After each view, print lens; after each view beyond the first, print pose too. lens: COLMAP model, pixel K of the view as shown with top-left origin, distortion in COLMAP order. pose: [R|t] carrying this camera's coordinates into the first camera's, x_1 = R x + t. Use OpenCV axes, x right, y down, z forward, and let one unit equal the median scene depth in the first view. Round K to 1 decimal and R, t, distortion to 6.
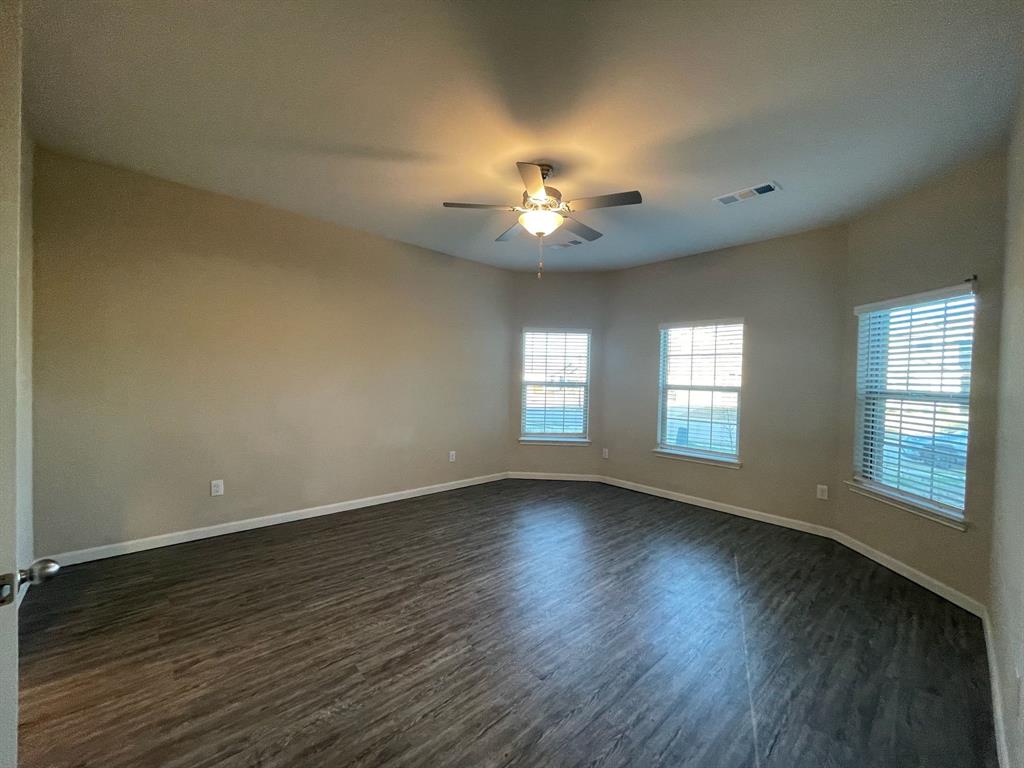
lens RADIAL K [[413.6, 0, 512.0], [0, 413.6, 384.0], [0, 0, 1]] dist [-0.001345, 0.000053]
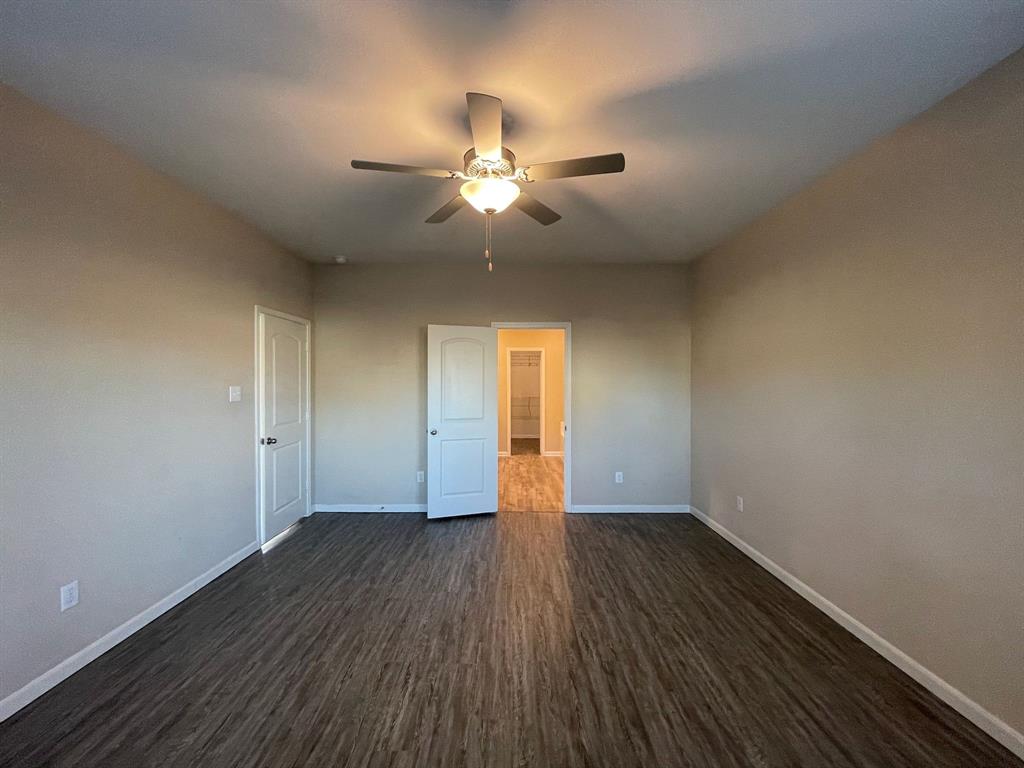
lens RADIAL K [[413.6, 0, 512.0], [0, 413.6, 384.0], [0, 0, 1]] dist [-0.001345, 0.000053]
pose [[-0.679036, -0.020712, -0.733812, 0.594283], [-0.032484, 0.999471, 0.001849, -0.056324], [0.733386, 0.025093, -0.679350, 1.561144]]
